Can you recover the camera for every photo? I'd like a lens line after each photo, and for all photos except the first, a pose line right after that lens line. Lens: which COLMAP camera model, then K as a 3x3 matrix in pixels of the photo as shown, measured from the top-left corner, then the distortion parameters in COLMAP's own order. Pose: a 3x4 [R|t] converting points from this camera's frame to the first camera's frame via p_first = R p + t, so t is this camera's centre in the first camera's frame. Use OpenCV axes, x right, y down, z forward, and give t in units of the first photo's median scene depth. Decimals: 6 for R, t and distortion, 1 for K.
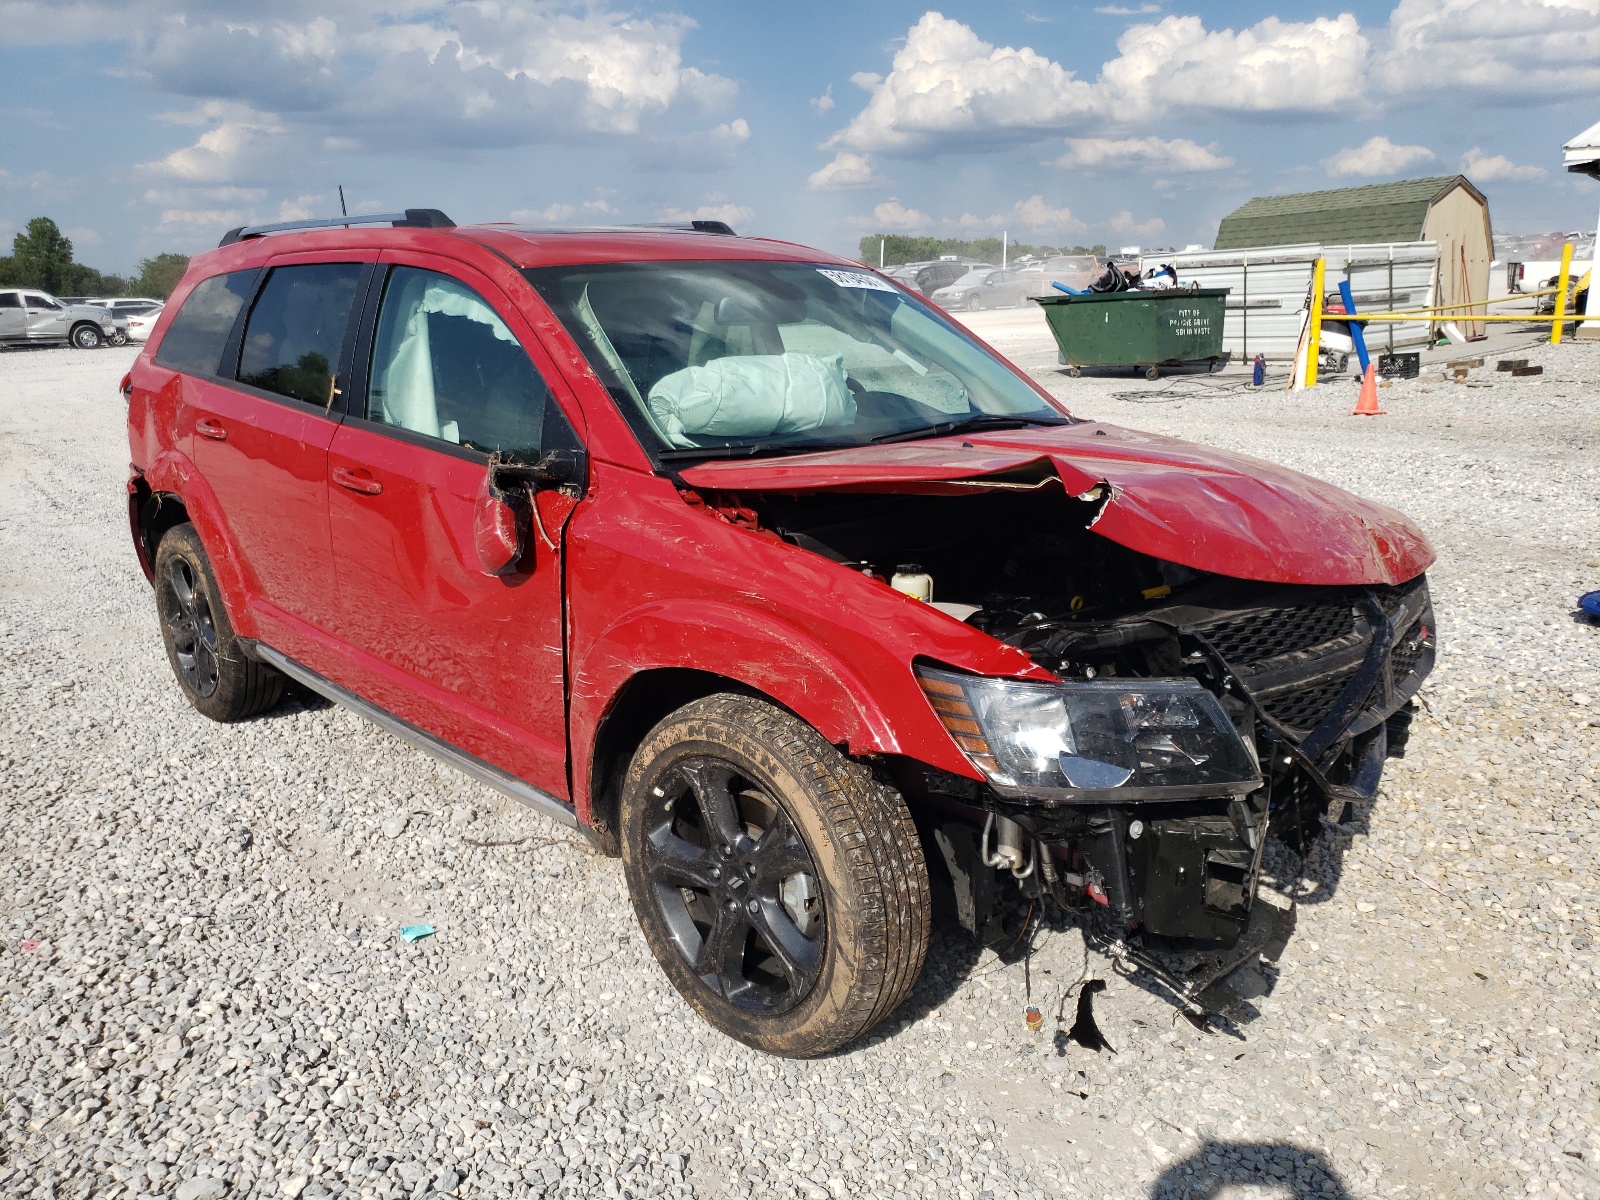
lens RADIAL K [[1226.0, 0, 800.0], [0, 1226.0, 600.0], [0, 0, 1]] dist [-0.005302, -0.002254]
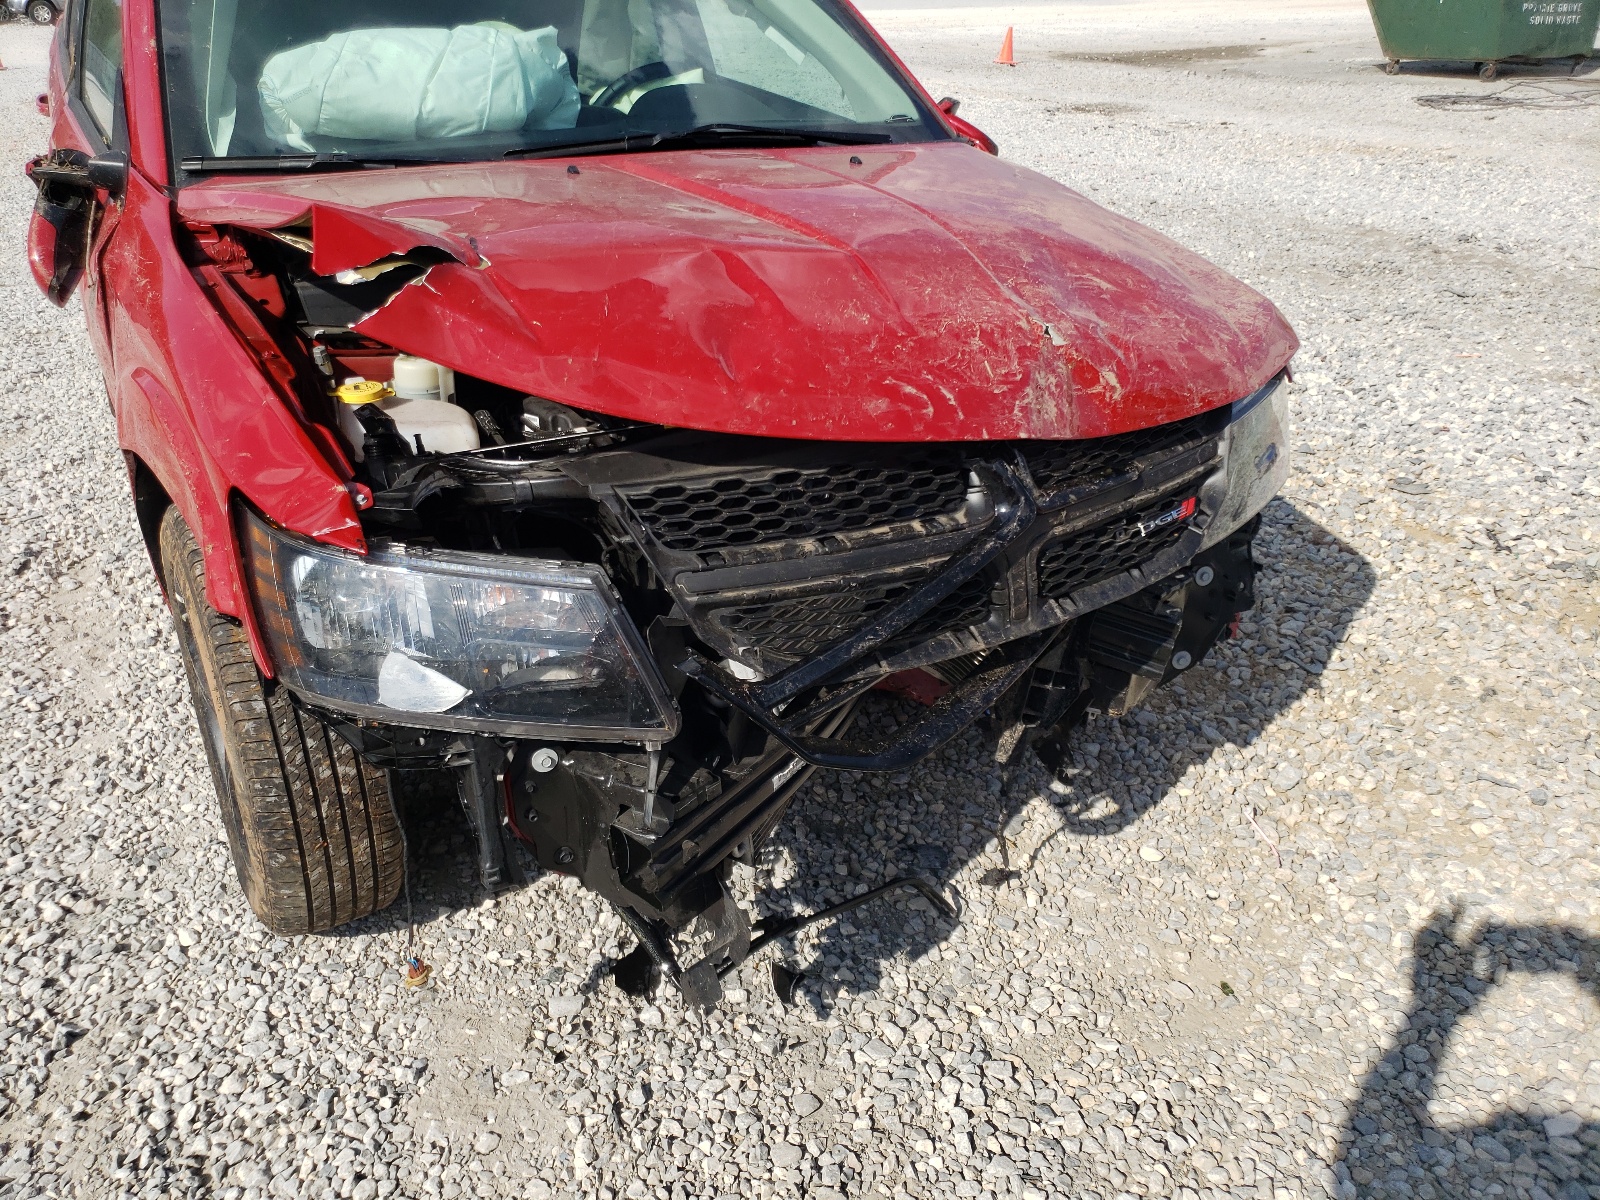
lens RADIAL K [[1239.3, 0, 800.0], [0, 1239.3, 600.0], [0, 0, 1]] dist [0.031040, -0.057343]
pose [[0.967597, 0.128828, -0.217164, 0.416073], [-0.075340, 0.968176, 0.238662, -0.062804], [0.240999, -0.214567, 0.946510, 0.281884]]
